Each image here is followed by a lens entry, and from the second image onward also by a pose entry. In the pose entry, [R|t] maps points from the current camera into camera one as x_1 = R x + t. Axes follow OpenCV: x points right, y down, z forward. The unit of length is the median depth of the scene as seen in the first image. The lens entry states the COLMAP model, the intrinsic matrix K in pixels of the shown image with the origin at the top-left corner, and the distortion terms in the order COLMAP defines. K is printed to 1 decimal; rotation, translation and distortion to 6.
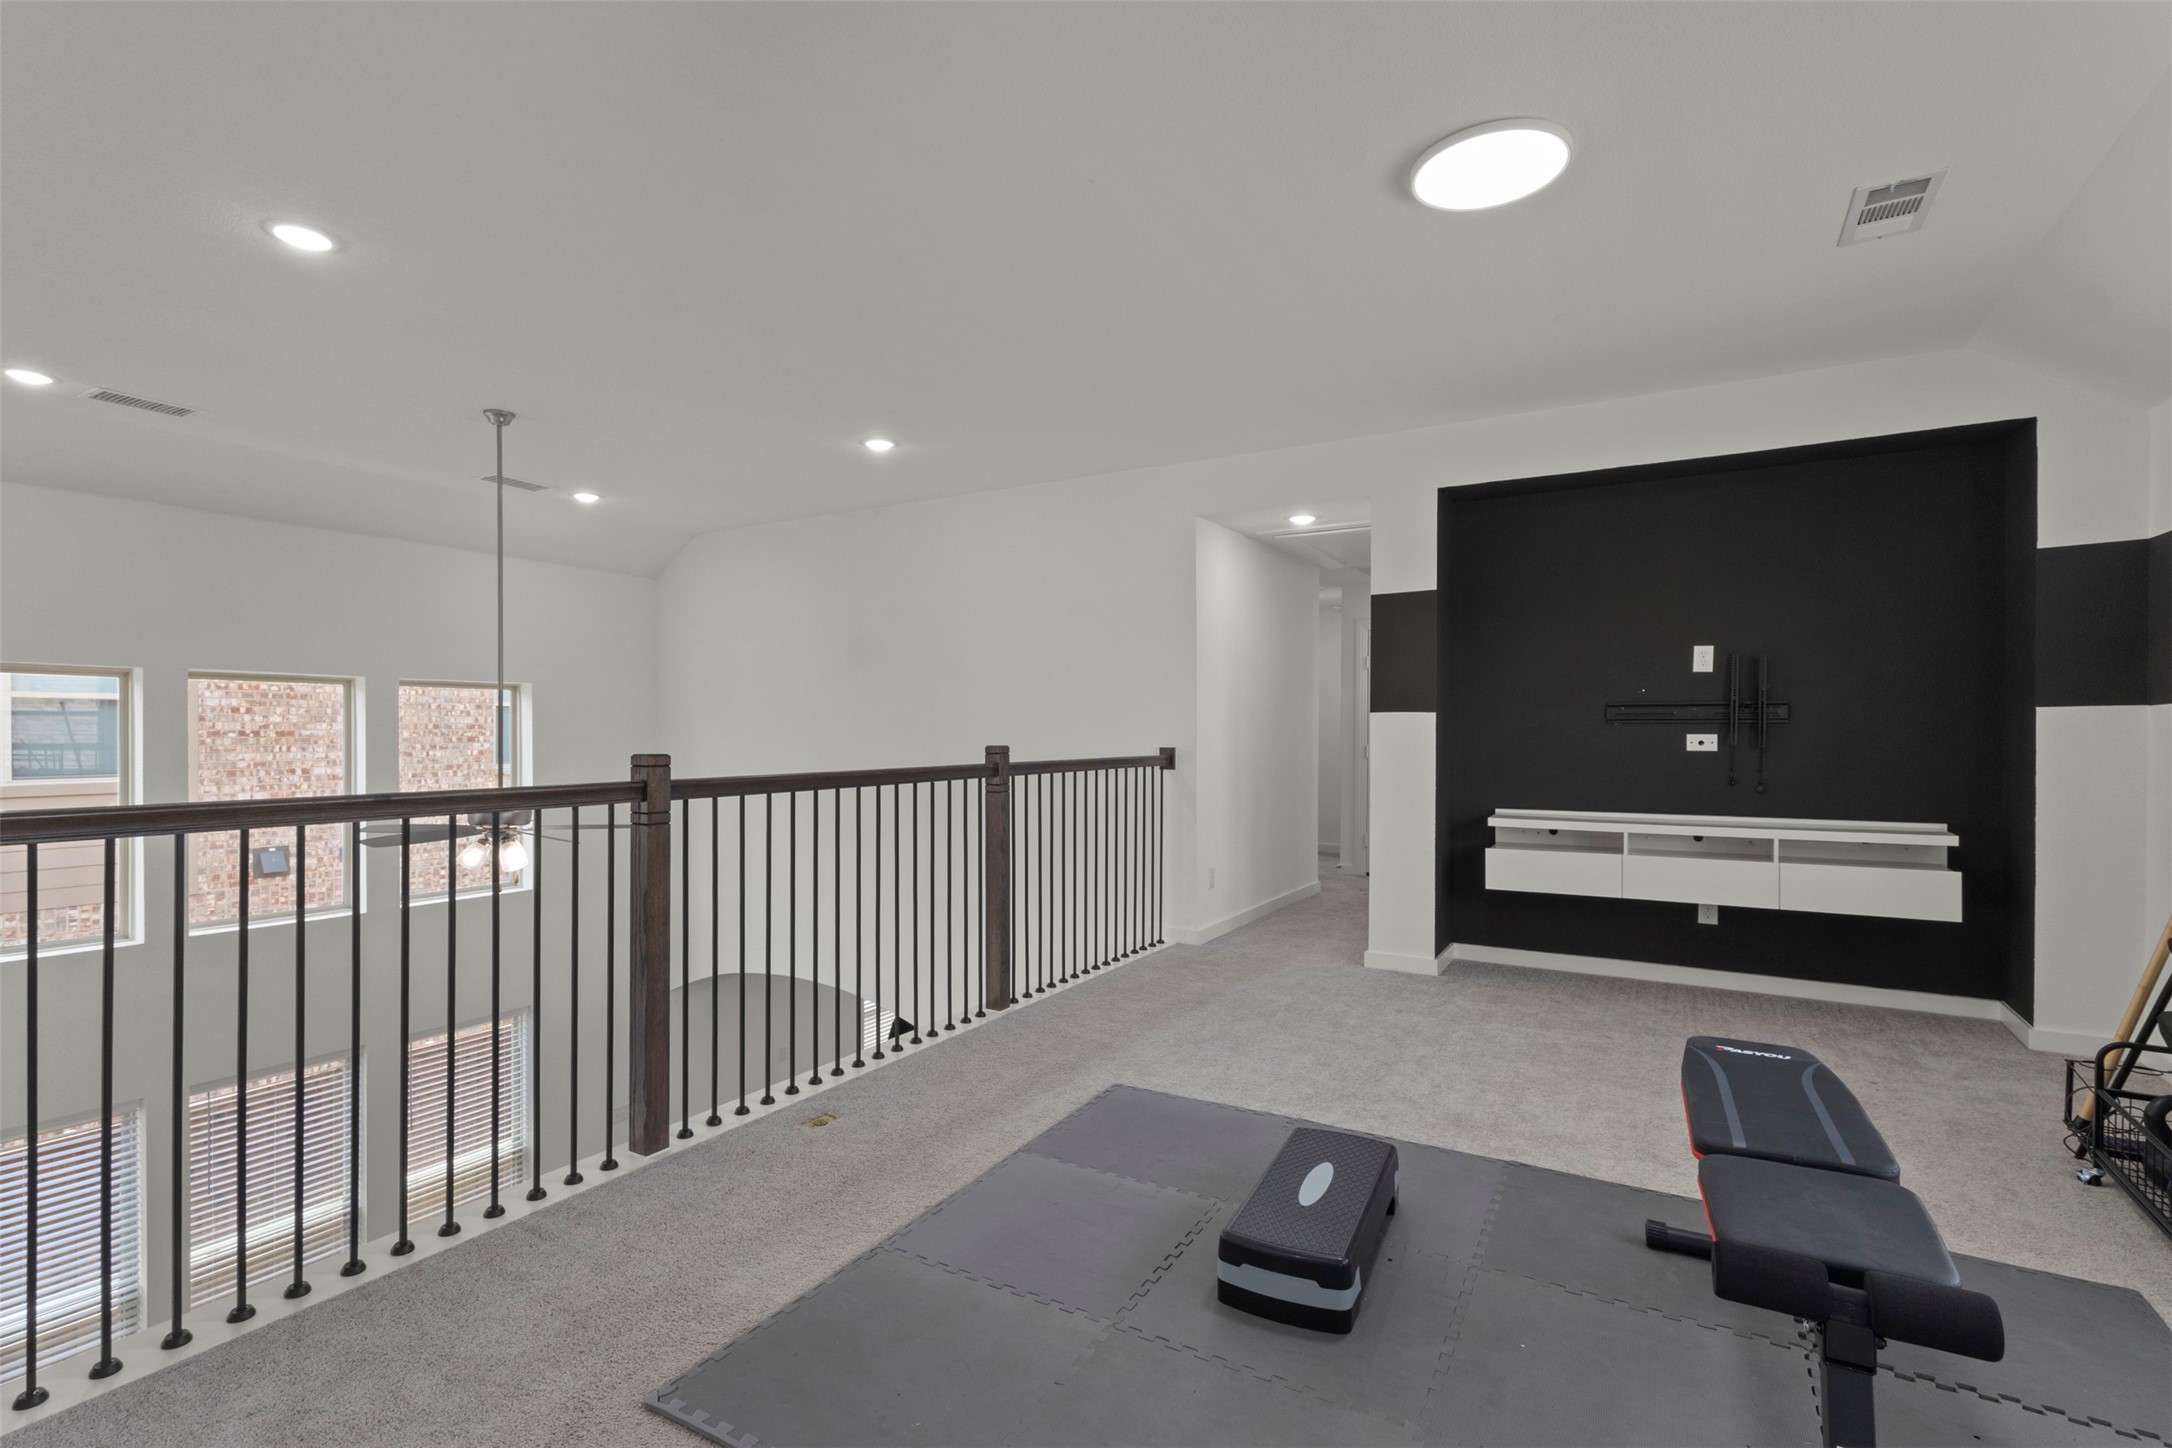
lens RADIAL K [[1000.1, 0, 1081.3], [0, 1000.1, 723.0], [0, 0, 1]] dist [0.002710, 0.000701]
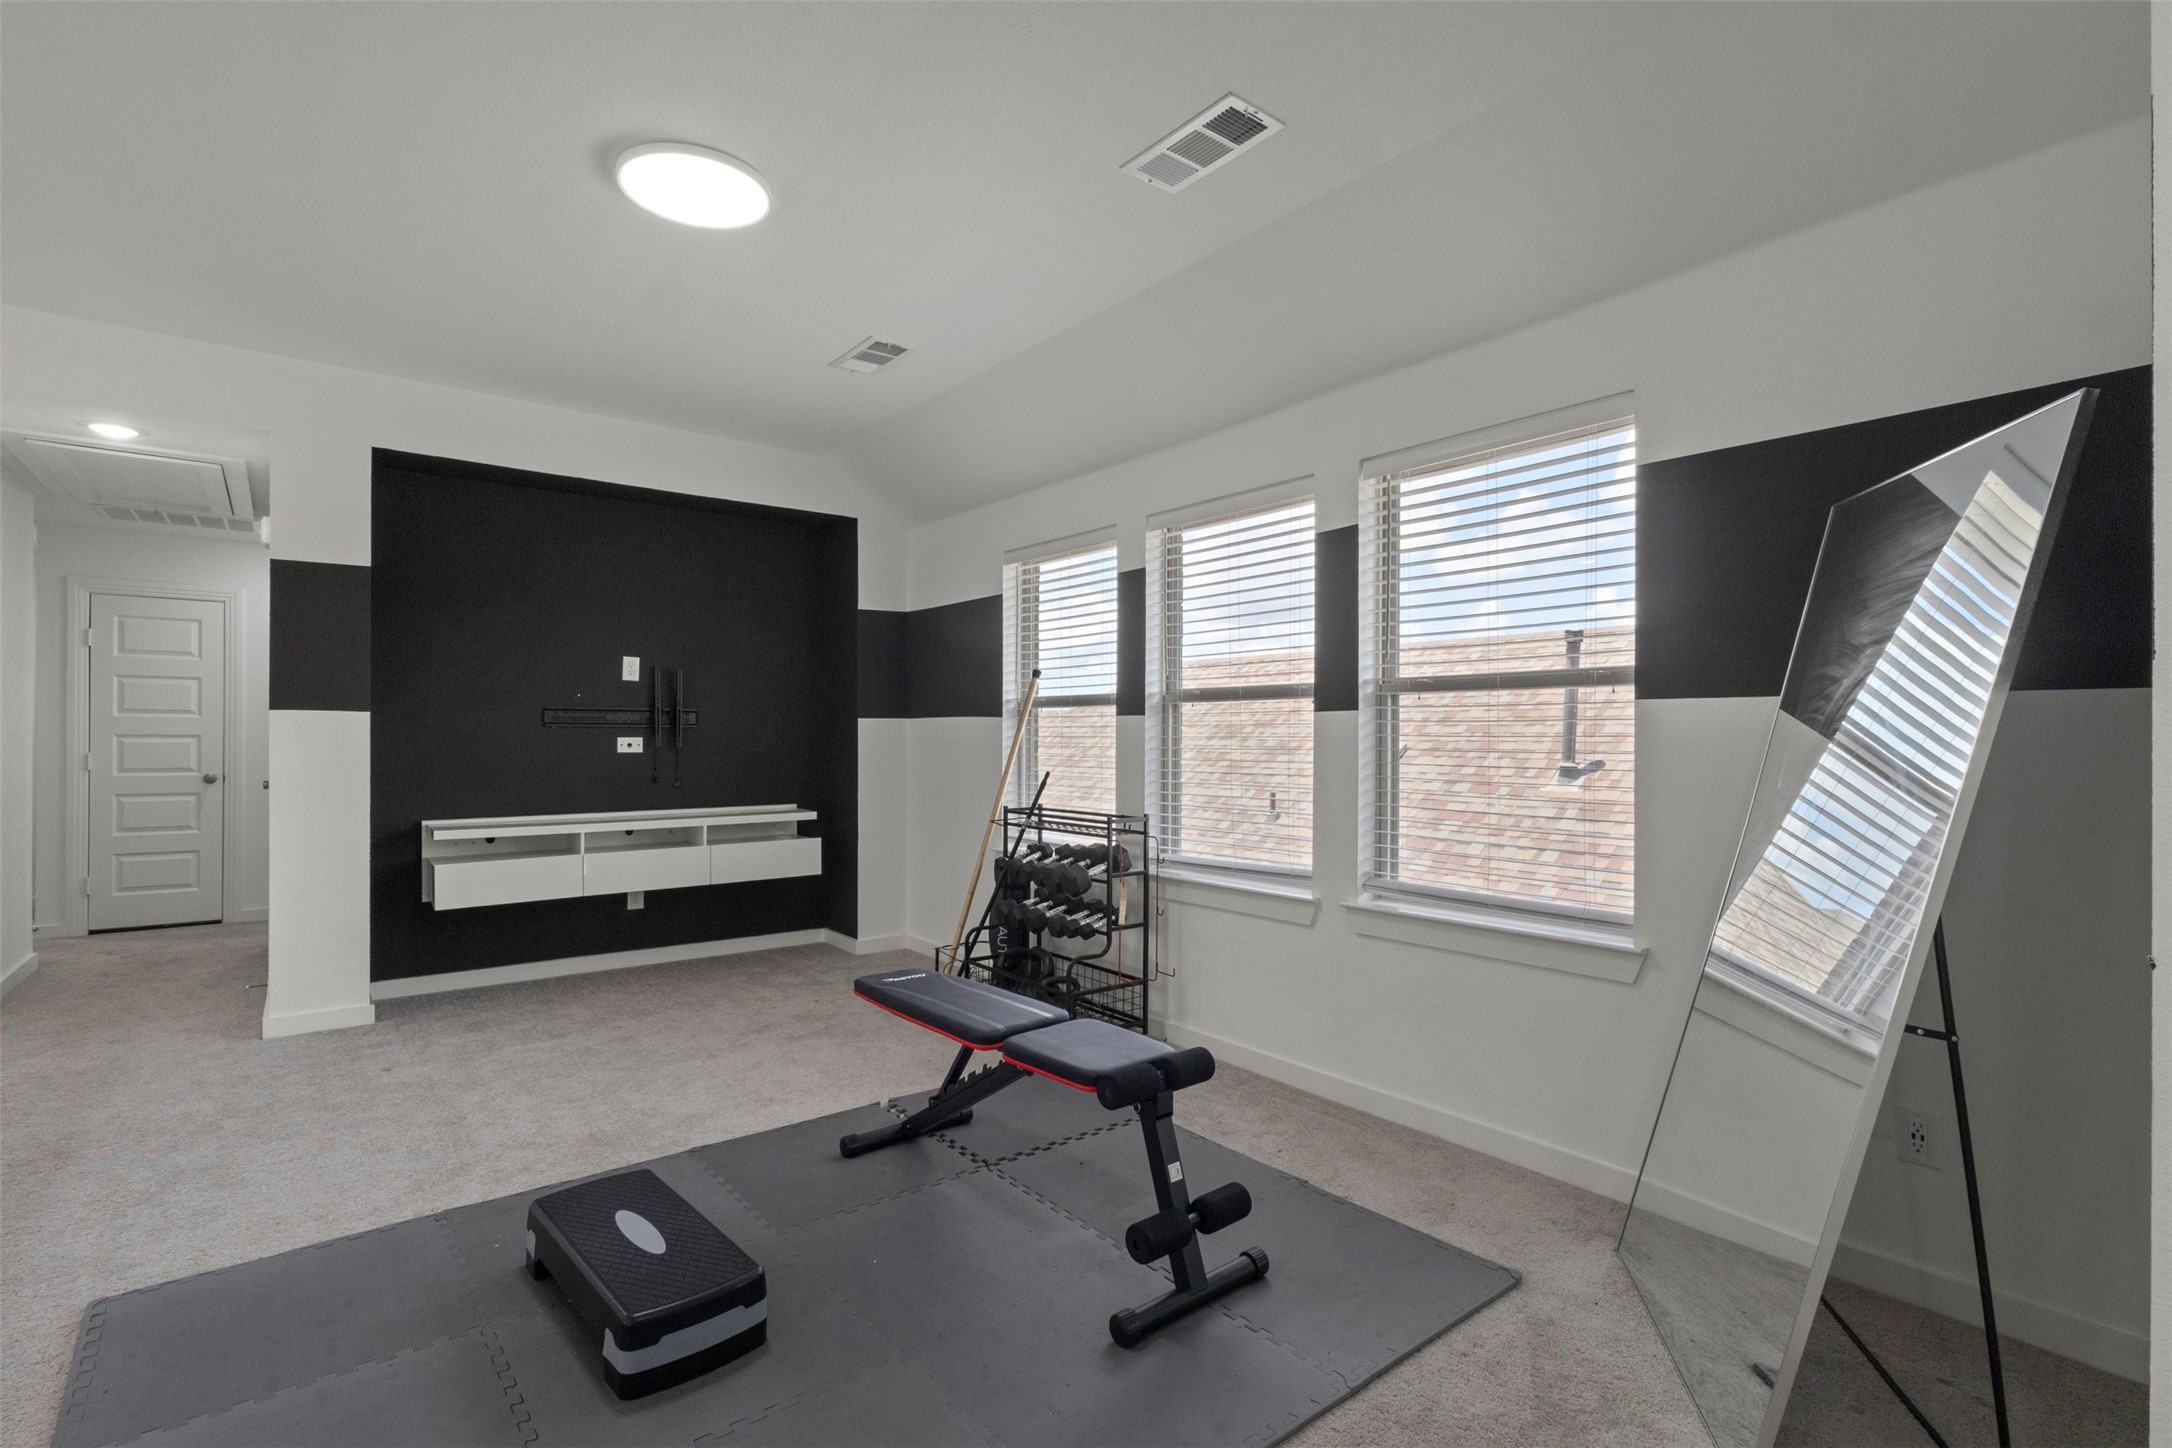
lens RADIAL K [[1000.1, 0, 1081.3], [0, 1000.1, 723.0], [0, 0, 1]] dist [0.002710, 0.000701]
pose [[0.365591, 0.012686, 0.930689, -0.244318], [-0.009920, 0.999903, -0.009732, 0.001314], [-0.930723, -0.005675, 0.365682, 0.152441]]
